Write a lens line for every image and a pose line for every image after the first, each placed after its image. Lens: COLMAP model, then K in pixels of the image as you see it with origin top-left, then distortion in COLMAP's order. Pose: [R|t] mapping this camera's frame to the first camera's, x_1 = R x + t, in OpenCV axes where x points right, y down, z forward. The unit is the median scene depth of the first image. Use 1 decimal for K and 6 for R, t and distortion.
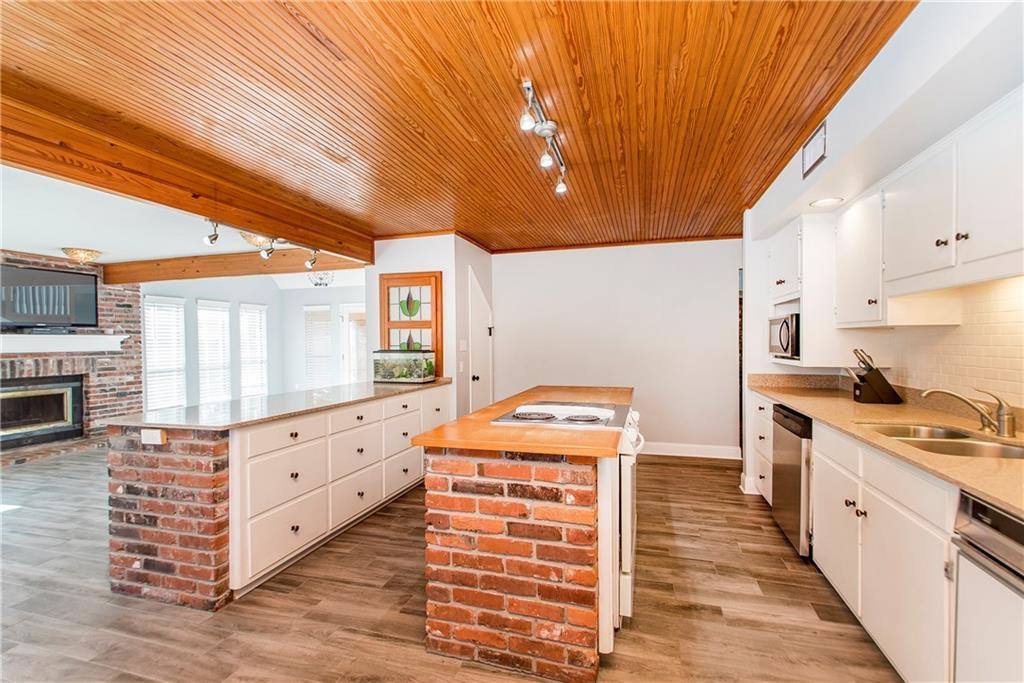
lens RADIAL K [[451.9, 0, 511.8], [0, 451.9, 343.5], [0, 0, 1]] dist [-0.000437, -0.000334]
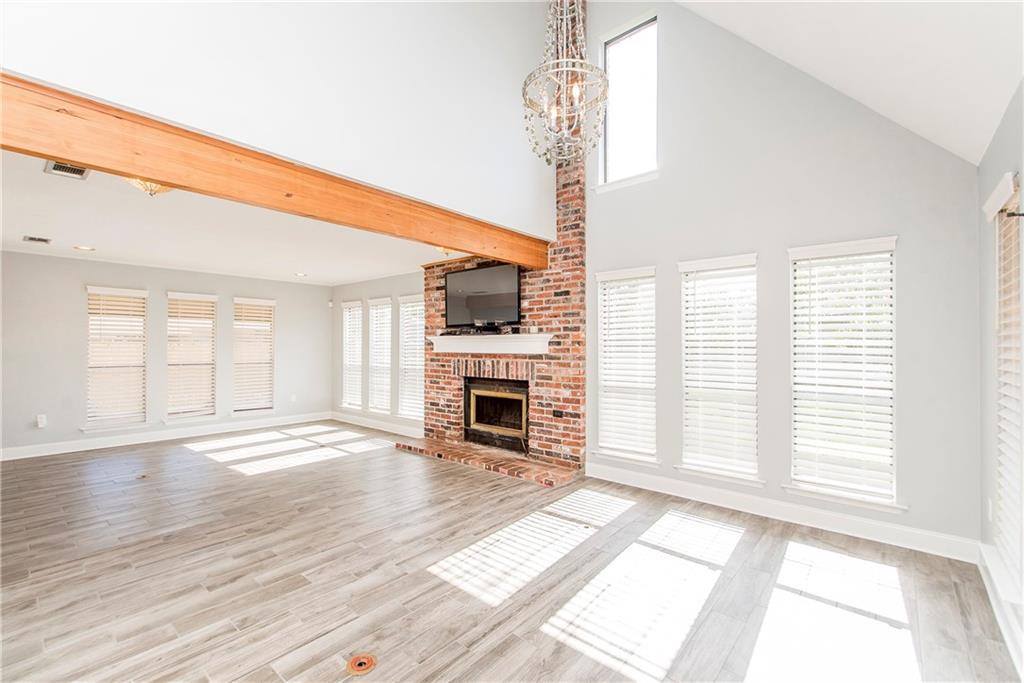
lens RADIAL K [[451.9, 0, 510.3], [0, 451.9, 343.3], [0, 0, 1]] dist [-0.000437, -0.000334]
pose [[-0.424345, -0.001719, -0.905499, -0.164363], [-0.007464, 0.999971, 0.001599, -0.003424], [0.905470, 0.007437, -0.424346, 1.285584]]
